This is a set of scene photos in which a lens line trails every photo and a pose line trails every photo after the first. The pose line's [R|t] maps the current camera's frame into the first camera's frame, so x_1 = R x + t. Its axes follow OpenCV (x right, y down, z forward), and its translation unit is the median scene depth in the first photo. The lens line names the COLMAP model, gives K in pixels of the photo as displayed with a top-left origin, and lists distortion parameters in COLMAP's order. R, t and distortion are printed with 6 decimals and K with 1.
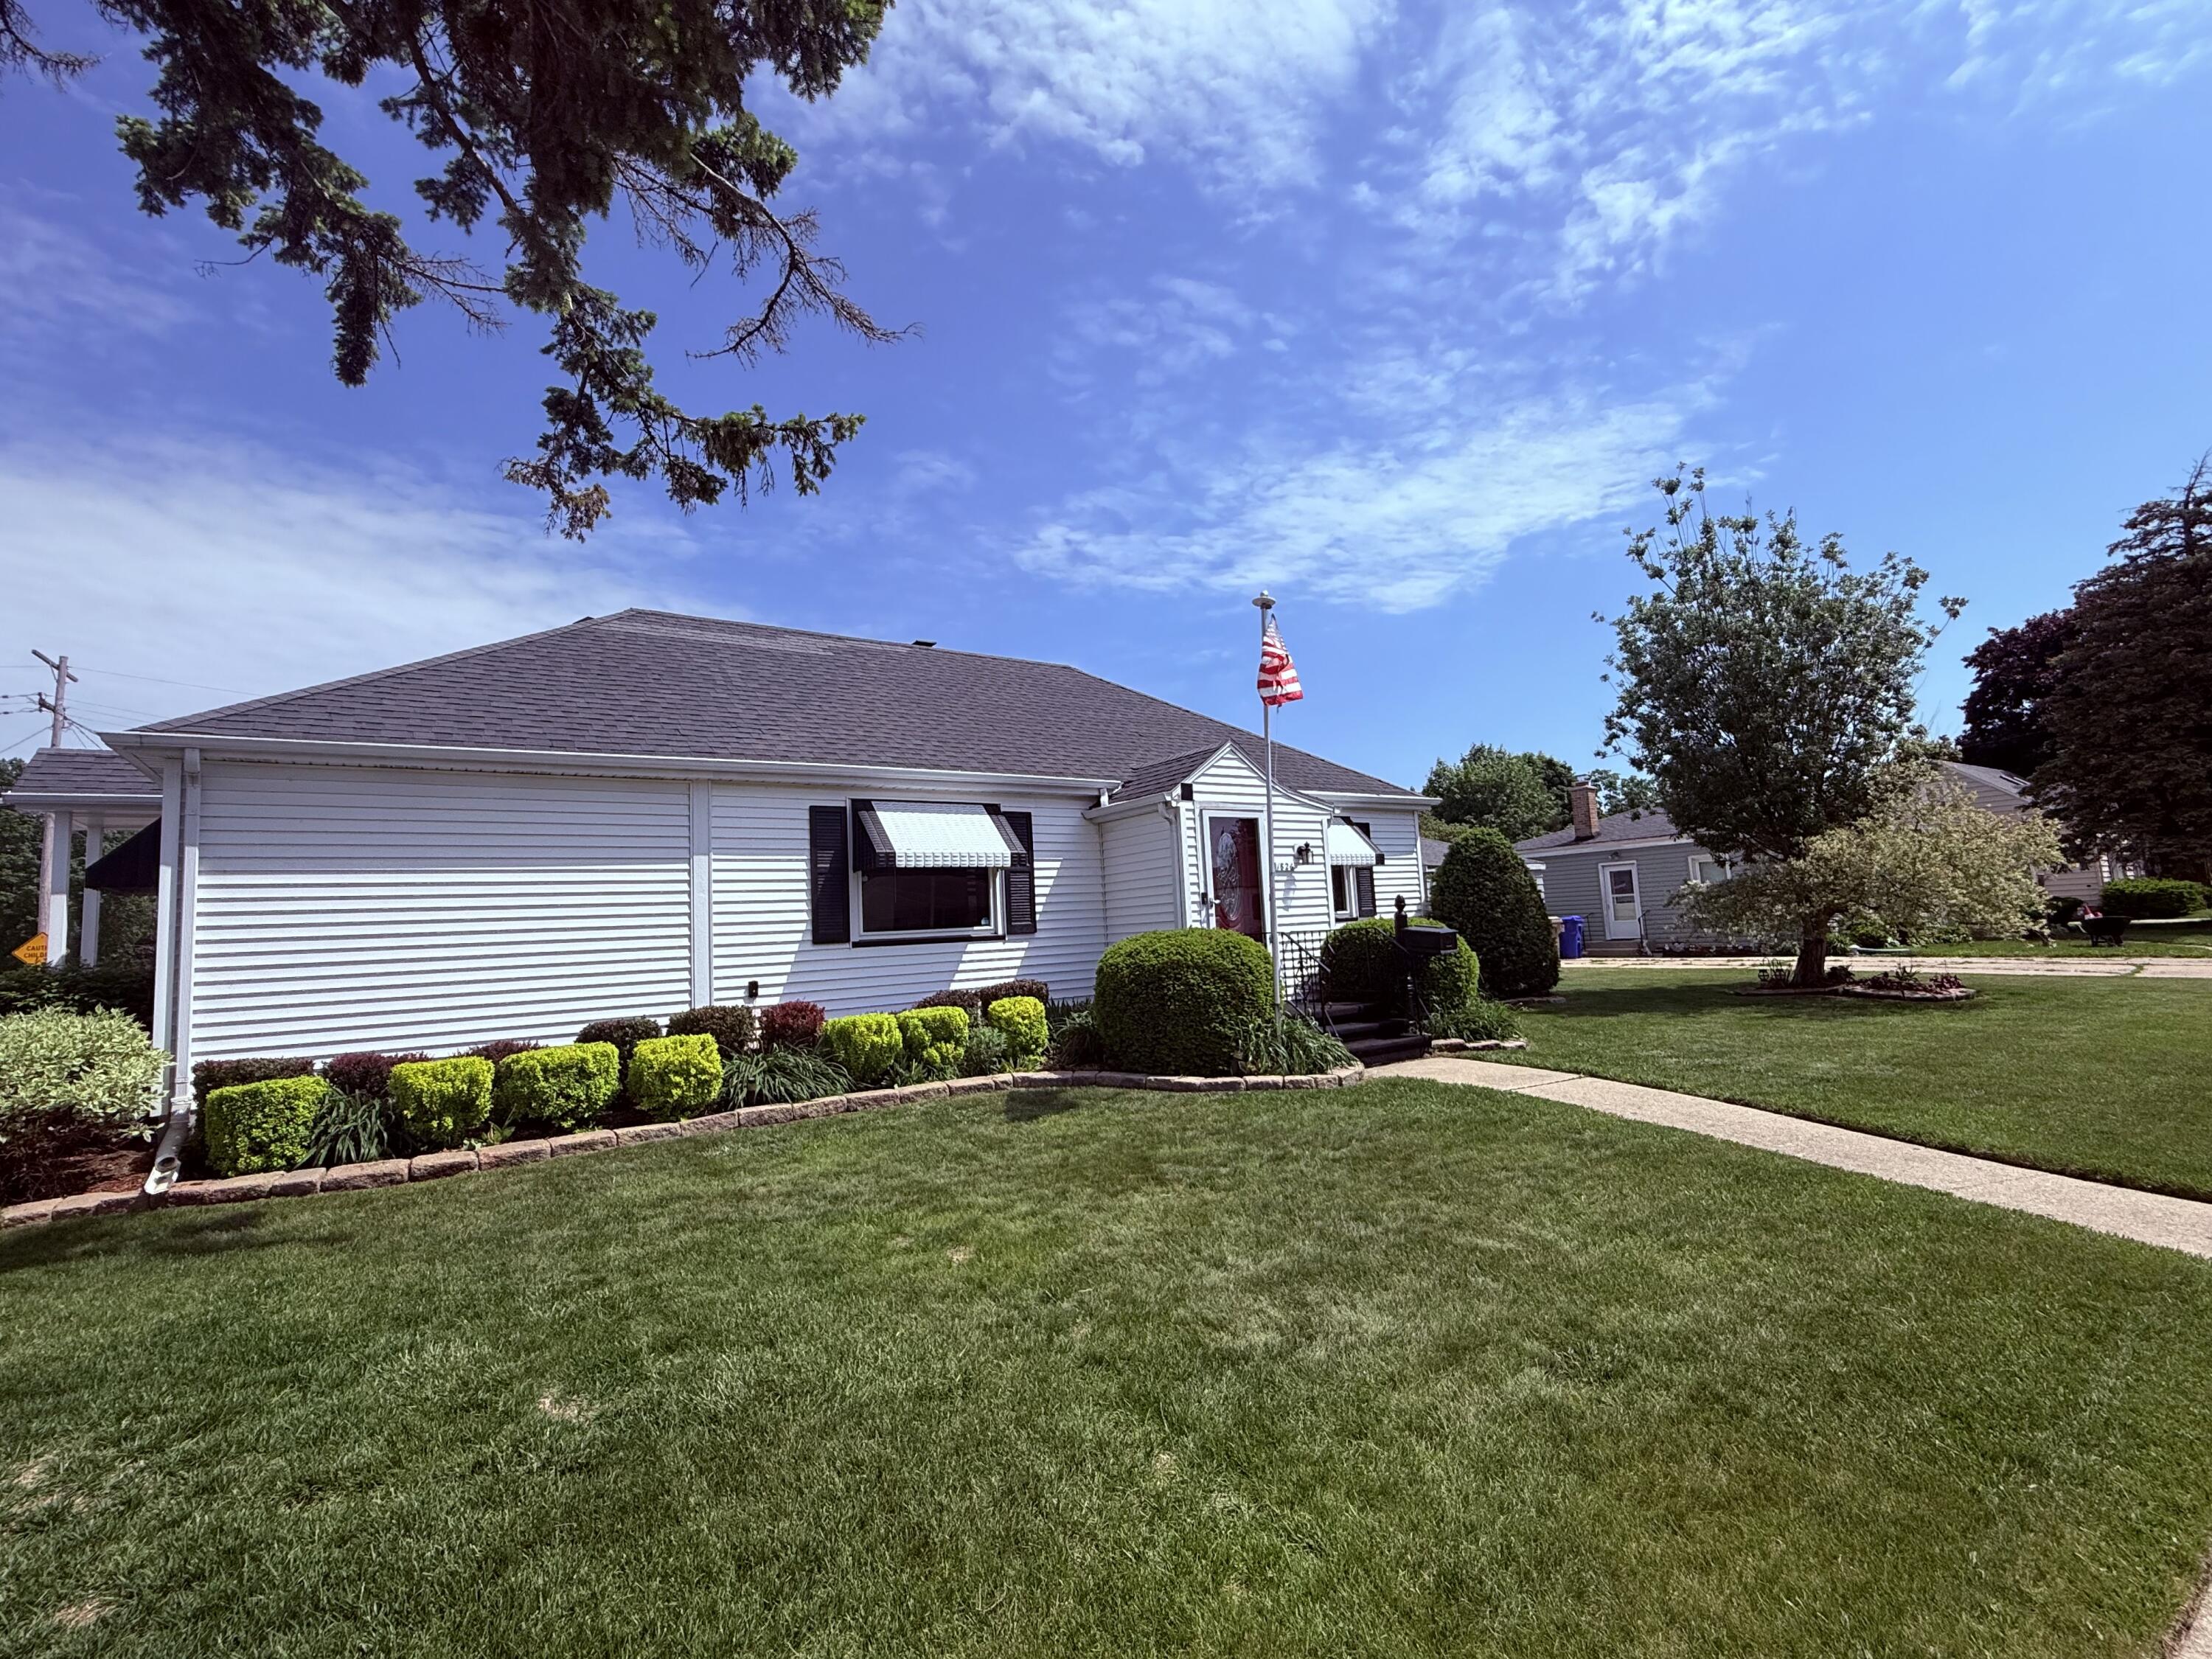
lens RADIAL K [[994.7, 0, 1113.8], [0, 994.7, 830.3], [0, 0, 1]] dist [0.001295, -0.000131]
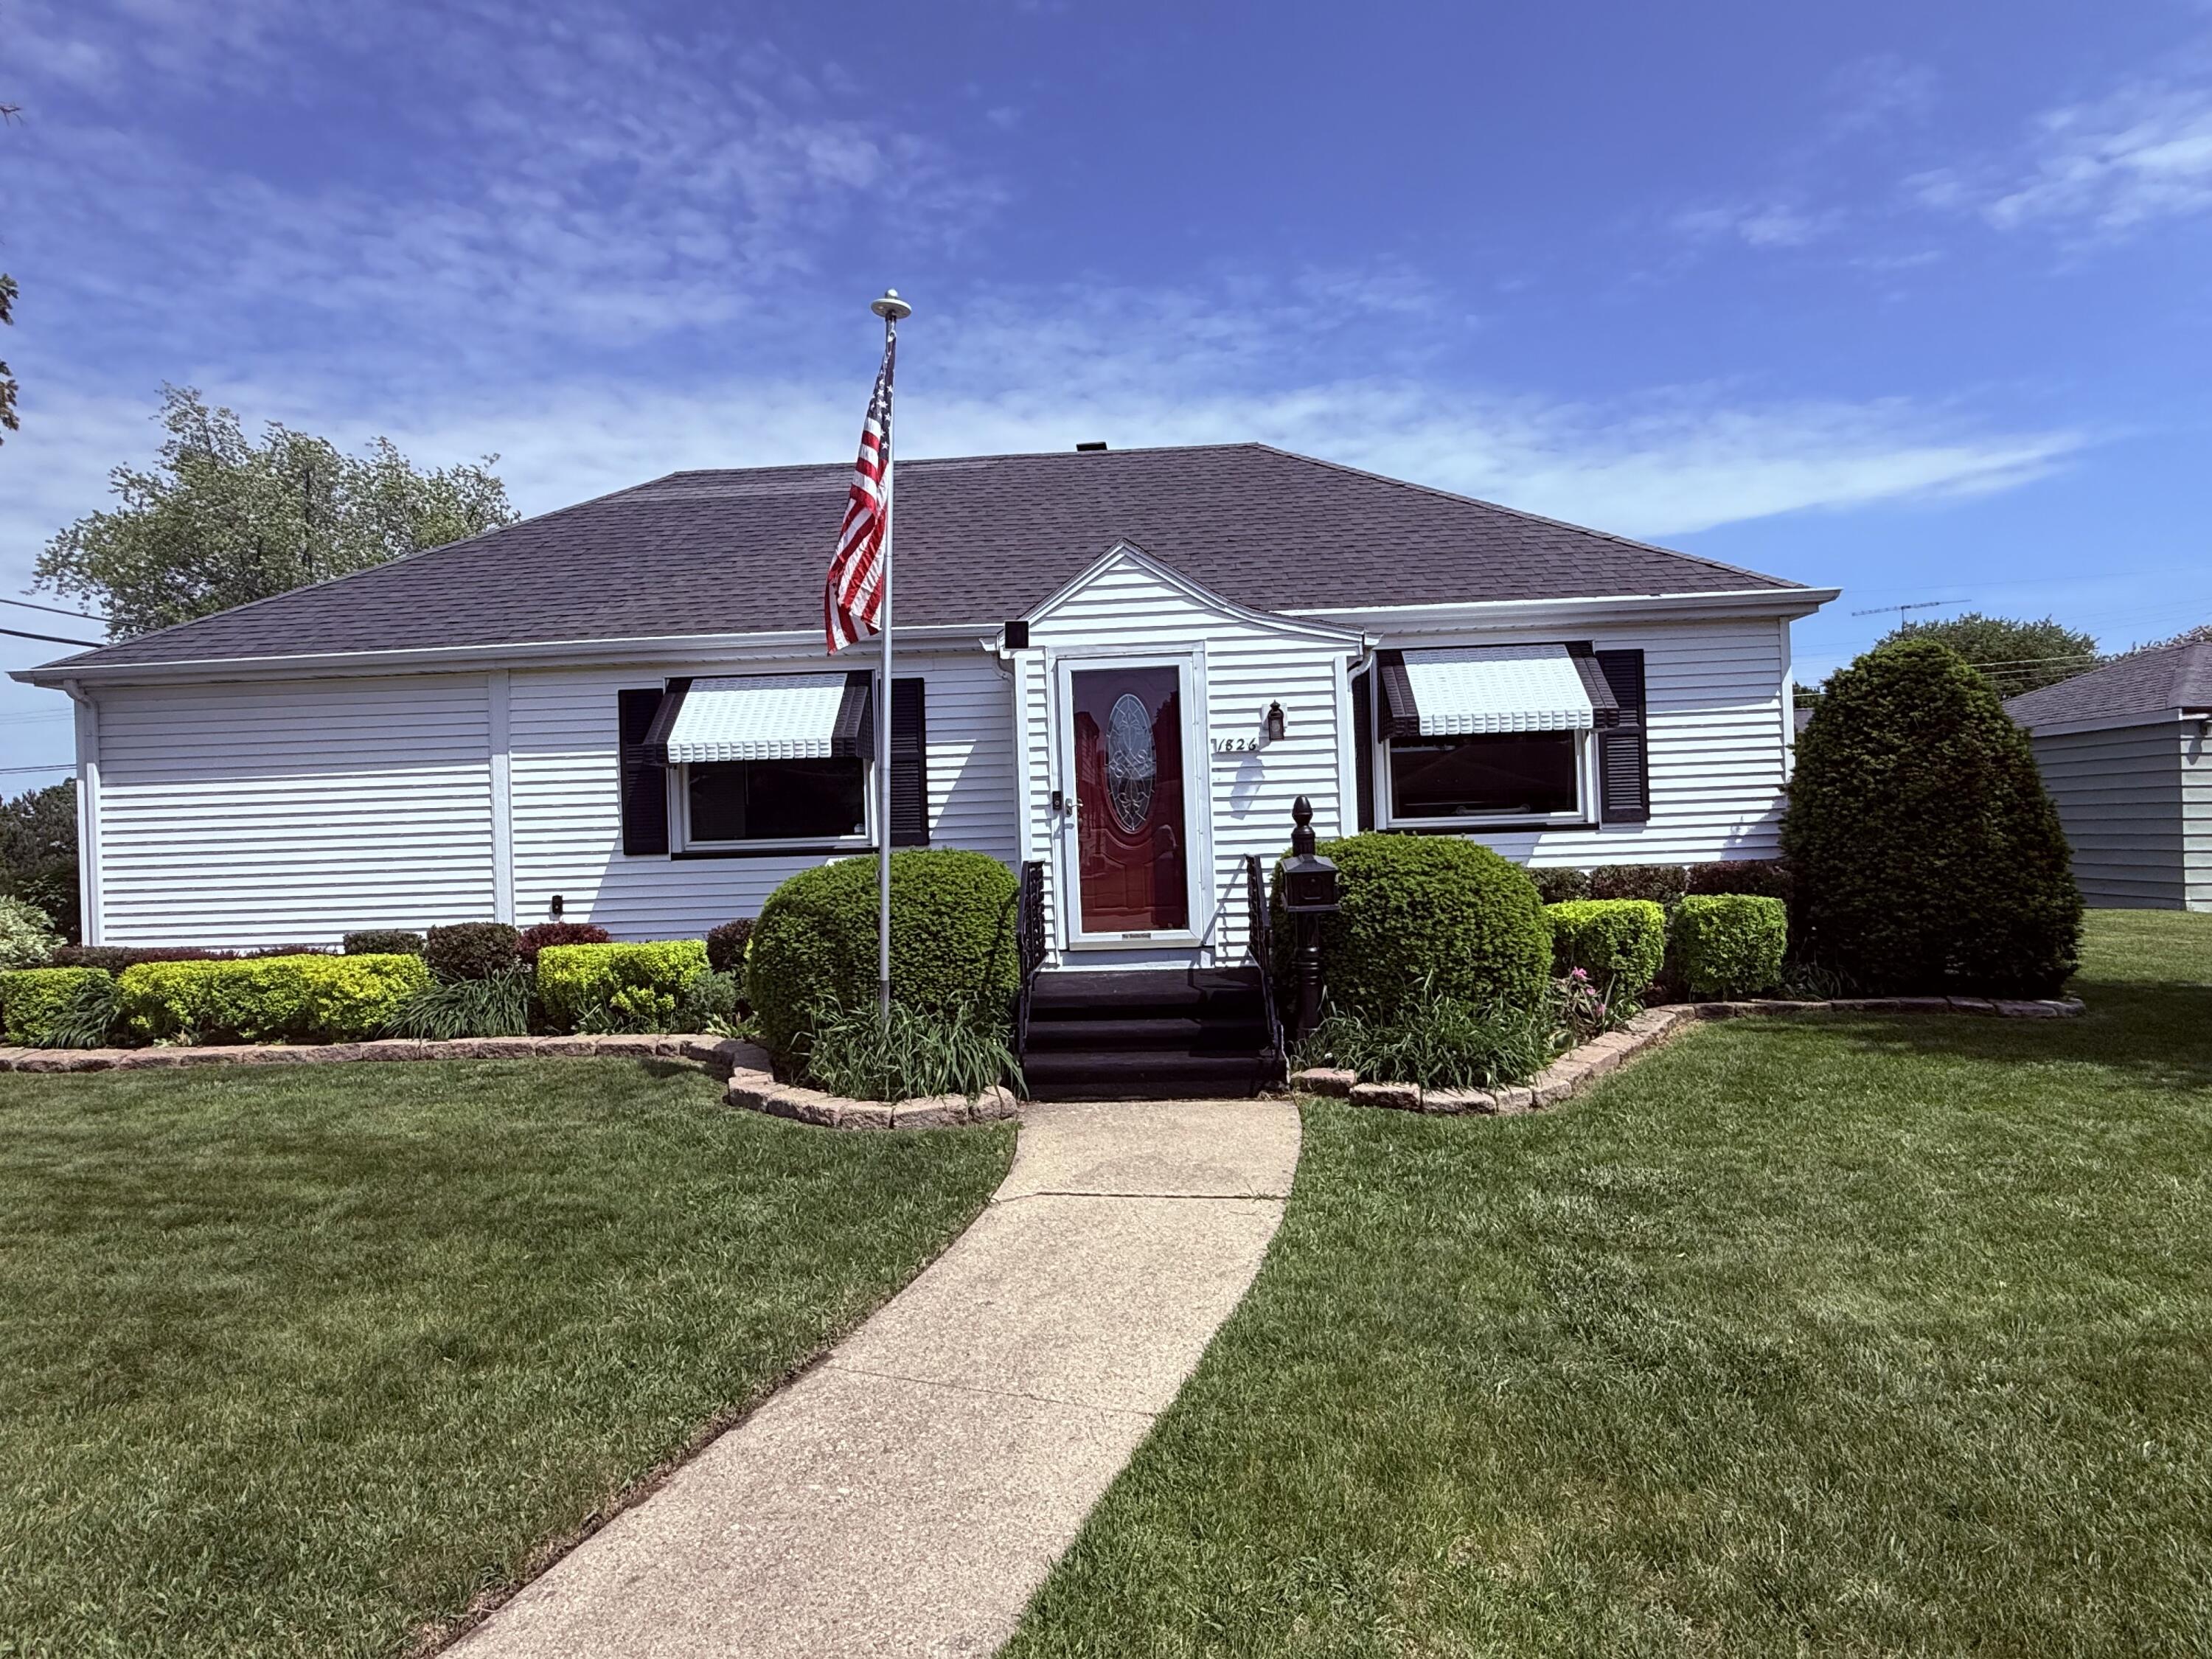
lens RADIAL K [[1193.2, 0, 1107.5], [0, 1193.2, 842.0], [0, 0, 1]] dist [0.000873, -0.000129]
pose [[0.791324, 0.025689, -0.610857, 0.588090], [0.054141, 0.992248, 0.111863, 0.010918], [0.608995, -0.121593, 0.783799, 0.416275]]
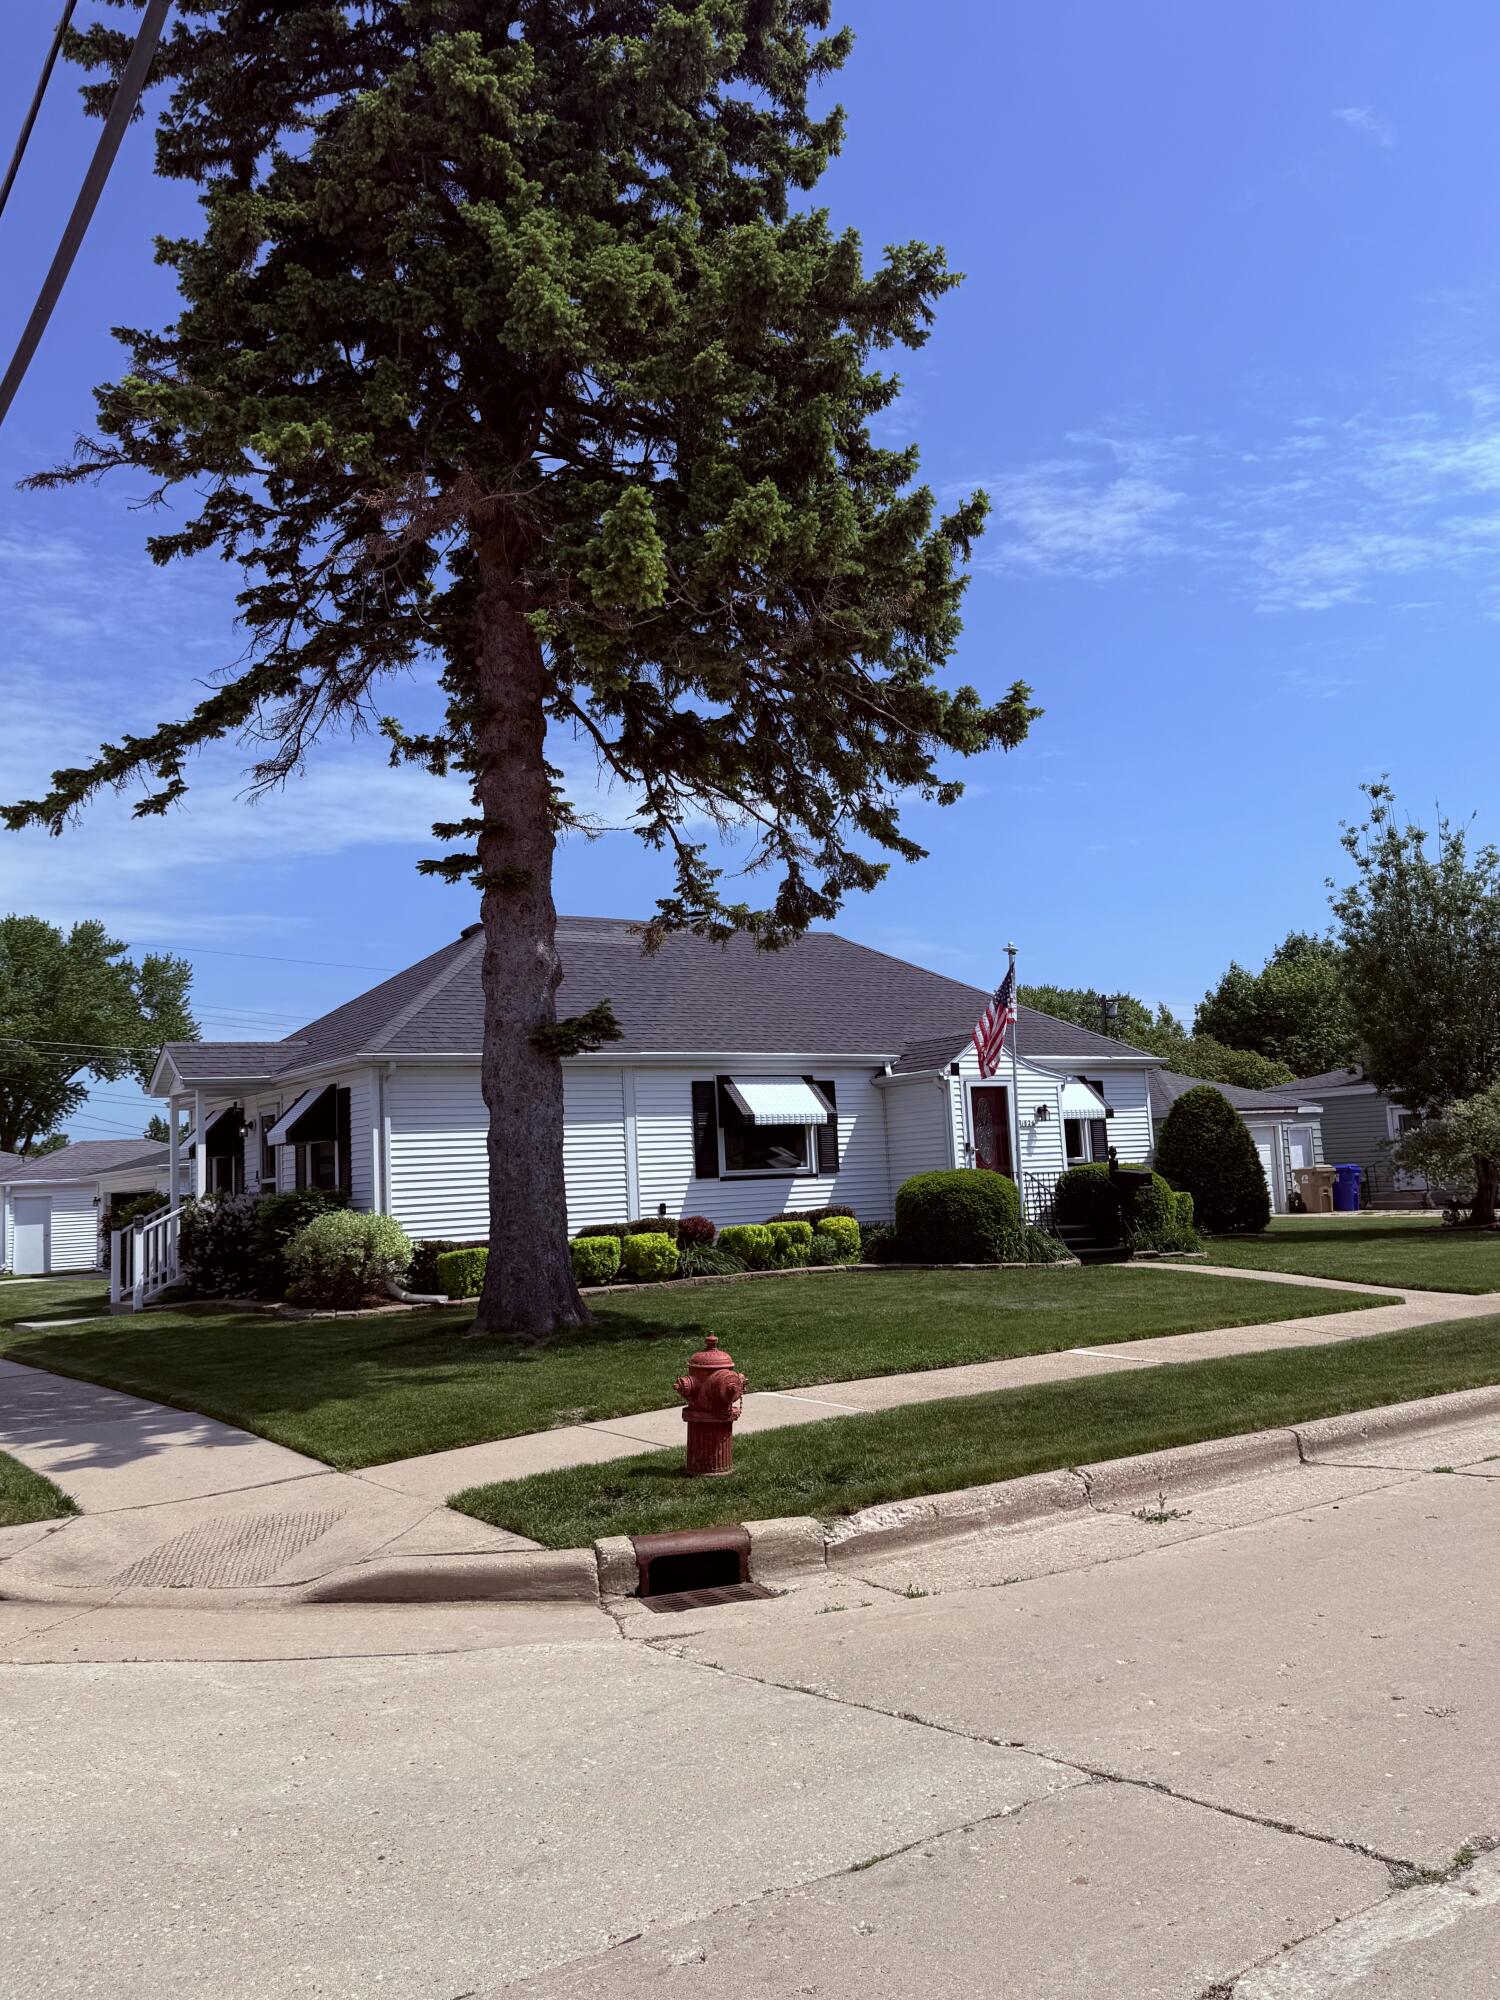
lens RADIAL K [[1594.7, 0, 742.4], [0, 1594.7, 983.2], [0, 0, 1]] dist [0.045630, -0.024357]
pose [[0.999936, 0.001891, -0.011195, -0.193140], [-0.002206, 0.999600, -0.028213, -0.093330], [0.011137, 0.028236, 0.999539, -1.191351]]
